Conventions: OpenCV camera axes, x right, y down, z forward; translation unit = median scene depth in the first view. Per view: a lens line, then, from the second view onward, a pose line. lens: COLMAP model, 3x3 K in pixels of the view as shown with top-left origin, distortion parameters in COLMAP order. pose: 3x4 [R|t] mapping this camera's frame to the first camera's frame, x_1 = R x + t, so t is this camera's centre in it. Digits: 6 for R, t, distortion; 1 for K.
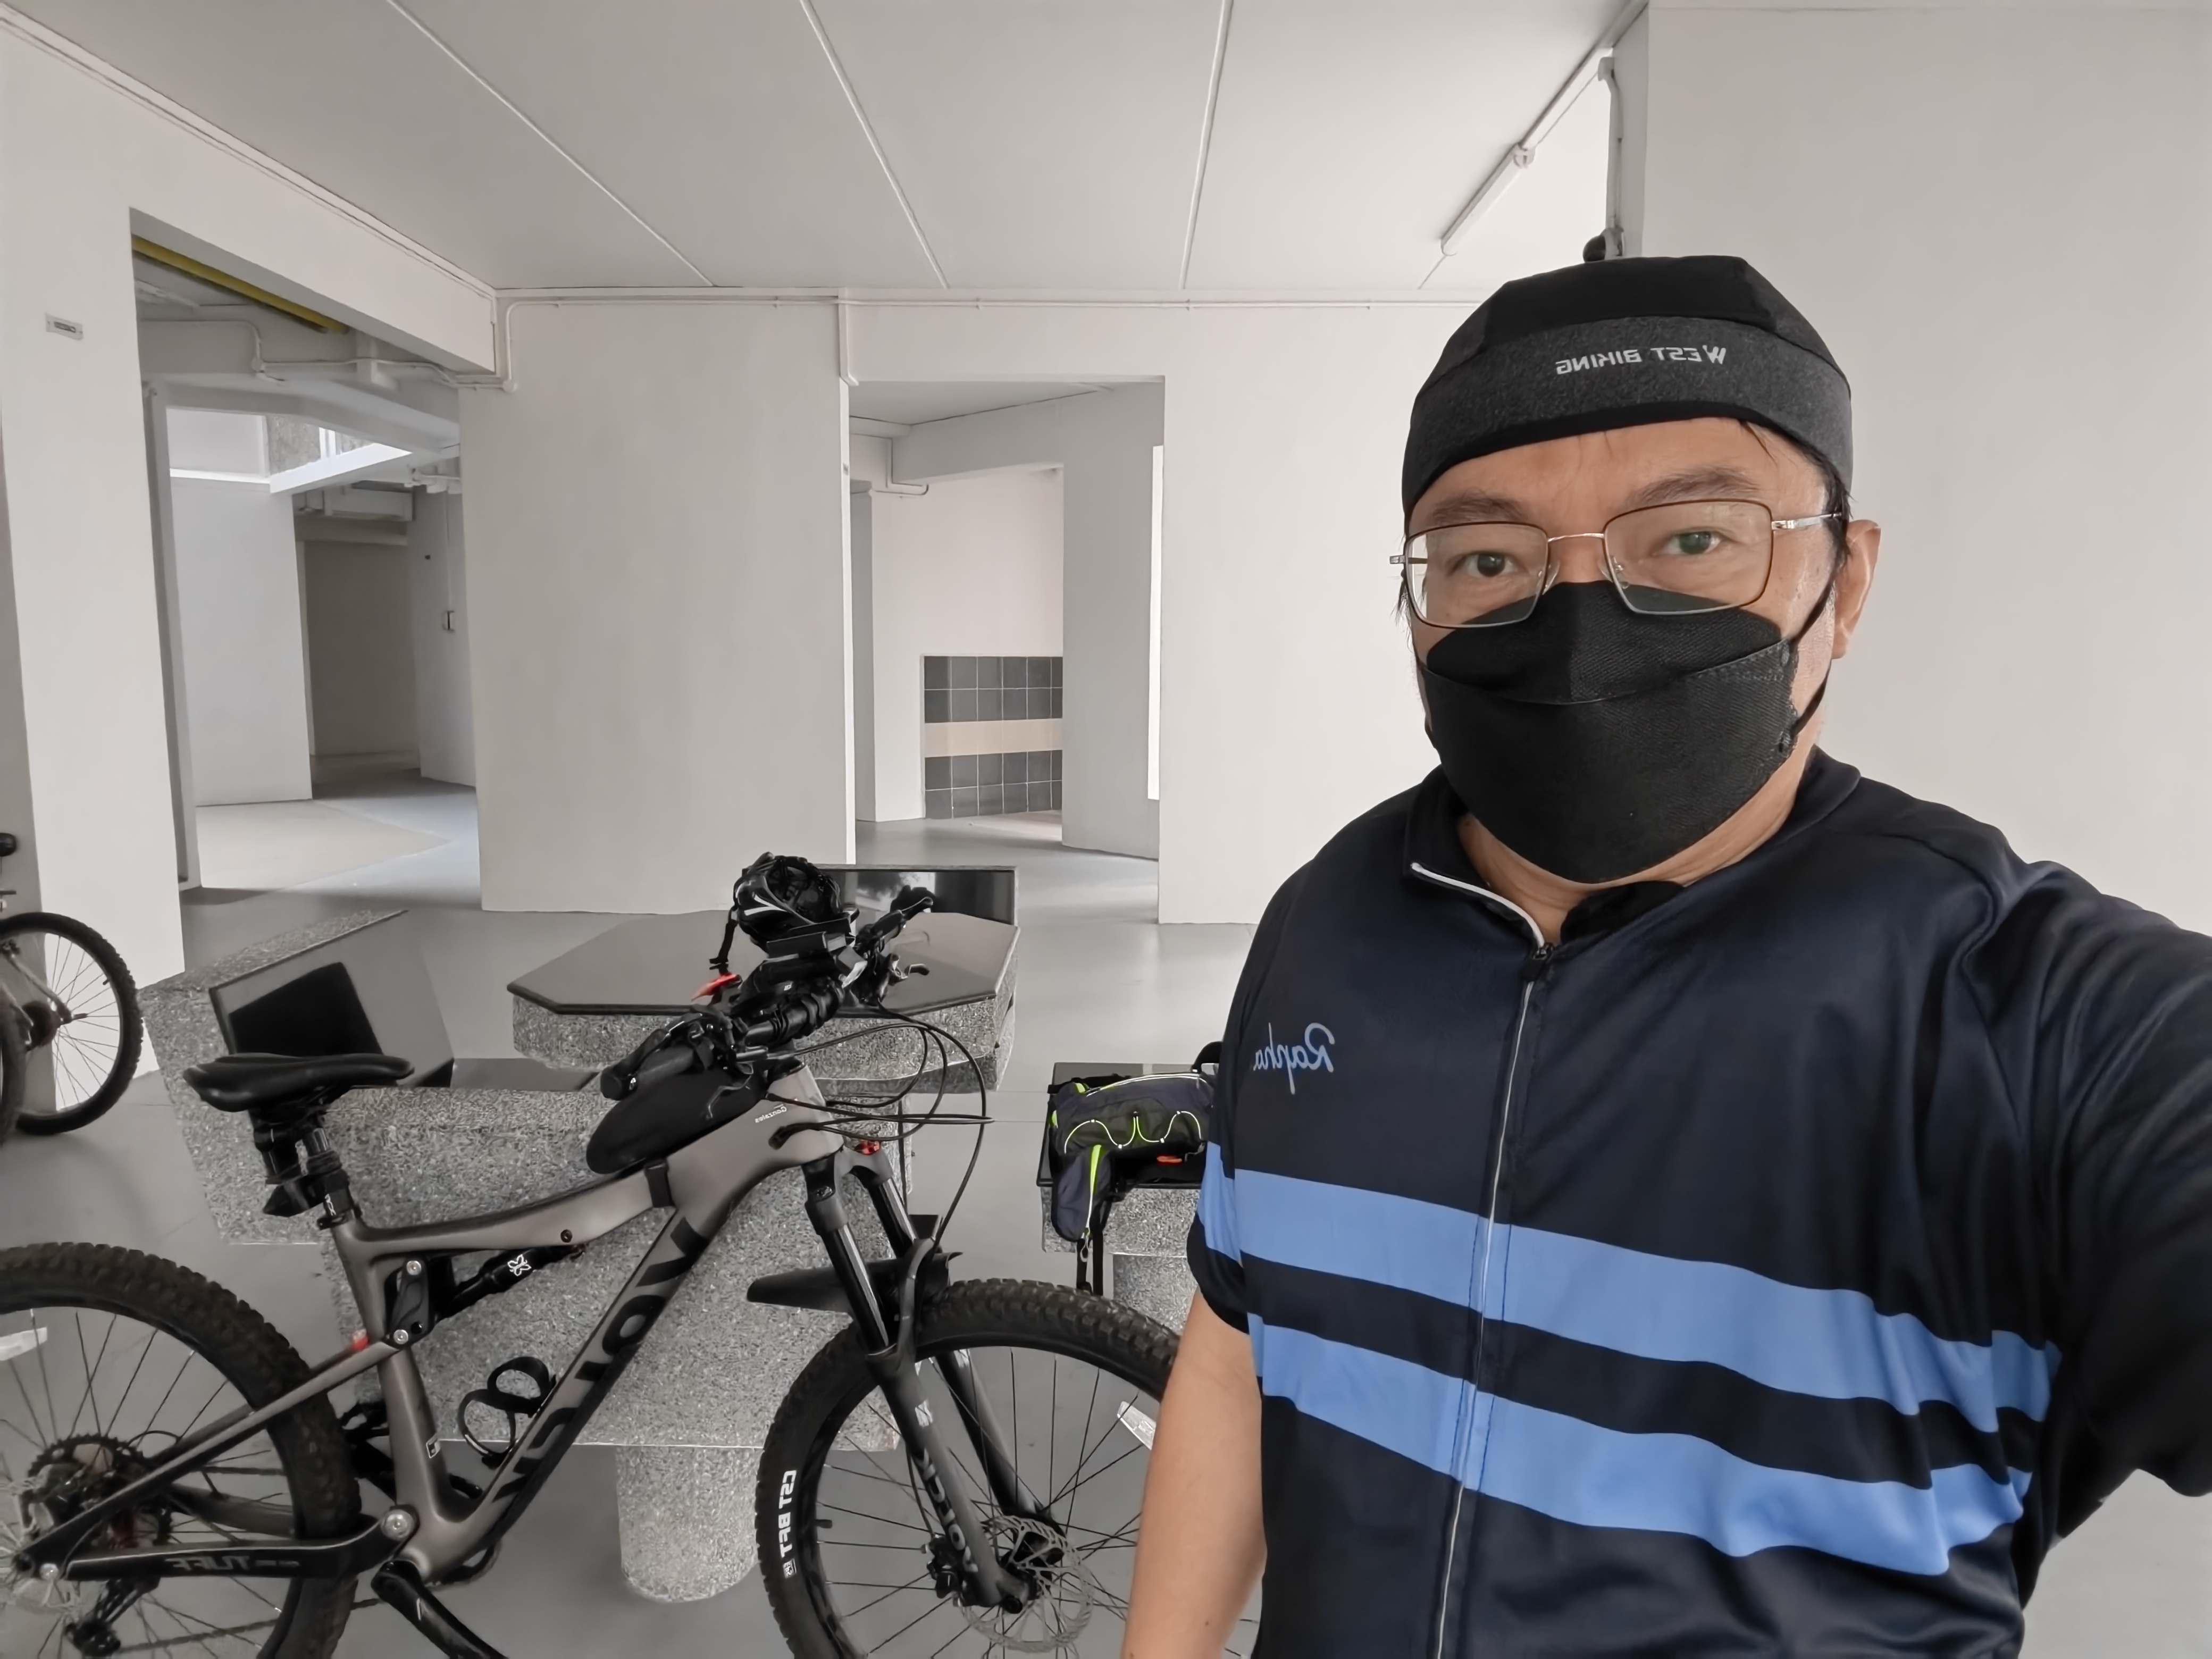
lens RADIAL K [[1412.8, 0, 1104.1], [0, 1412.8, 830.2], [0, 0, 1]] dist [-0.004342, -0.002562]
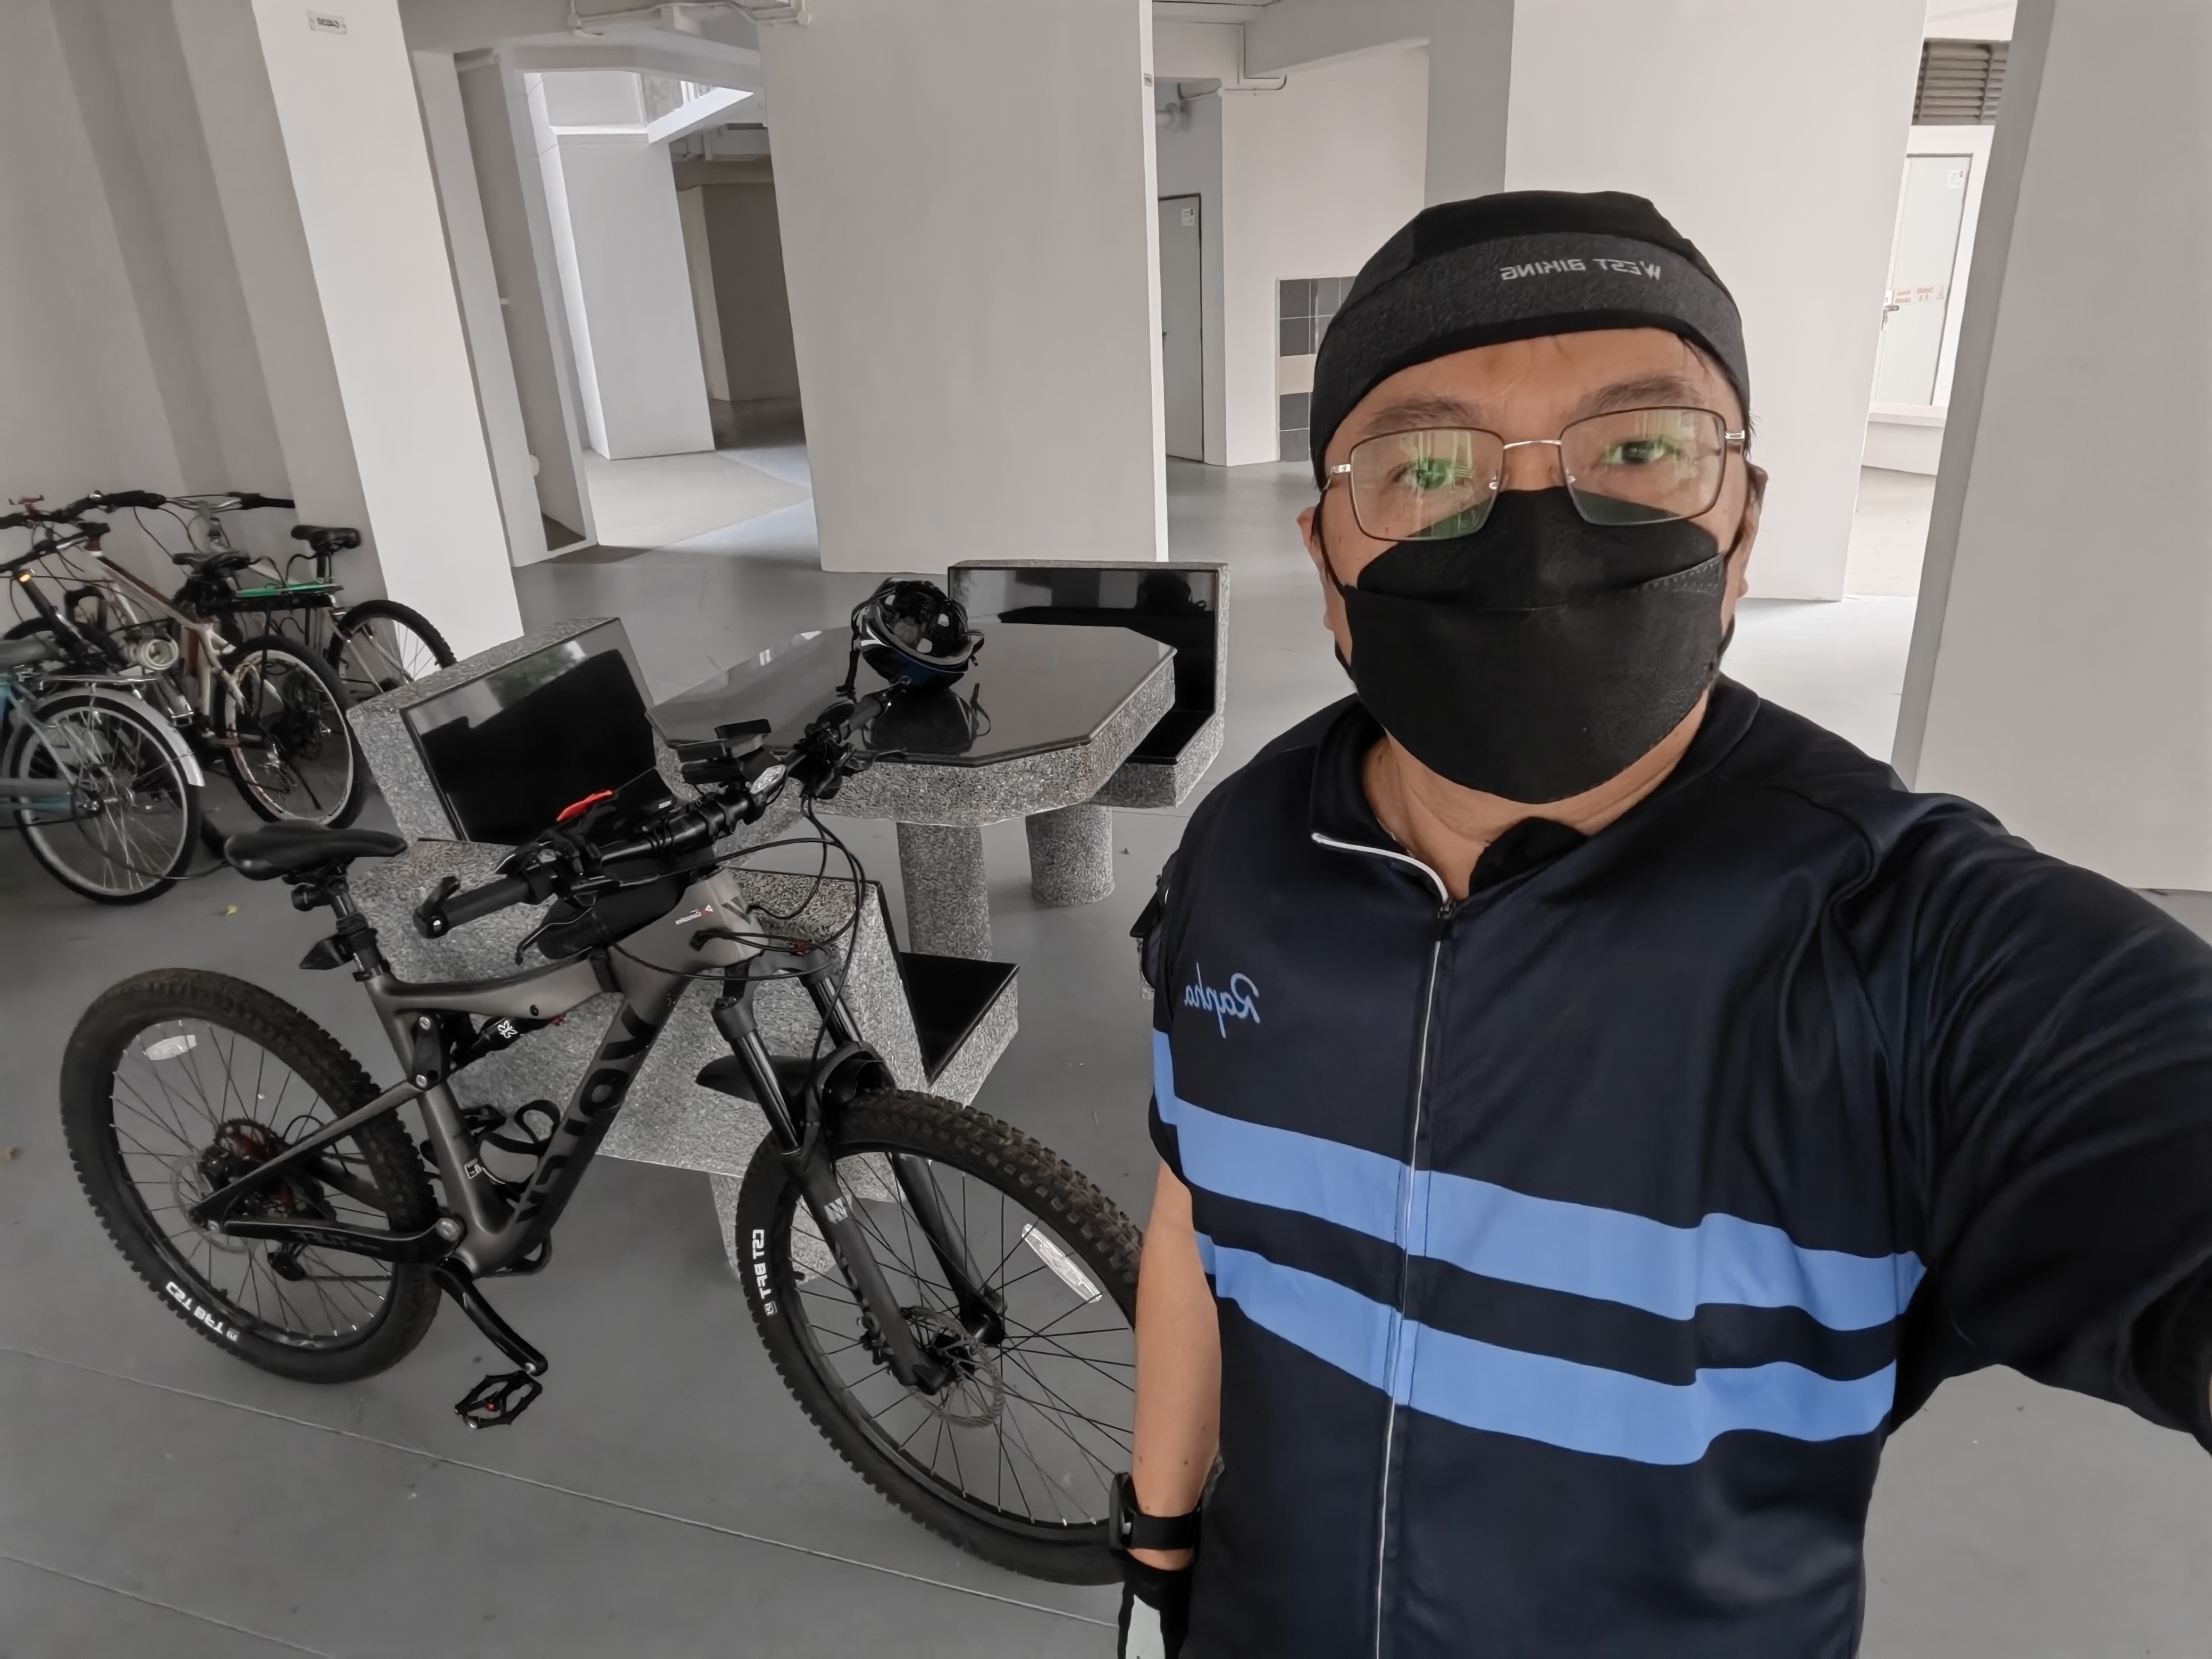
lens RADIAL K [[1412.8, 0, 1108.0], [0, 1412.8, 823.8], [0, 0, 1]] dist [-0.004342, -0.002562]
pose [[0.958727, 0.056124, -0.278736, 0.311427], [0.016954, 0.967297, 0.253081, -0.106780], [0.283824, -0.247361, 0.926421, 0.167384]]
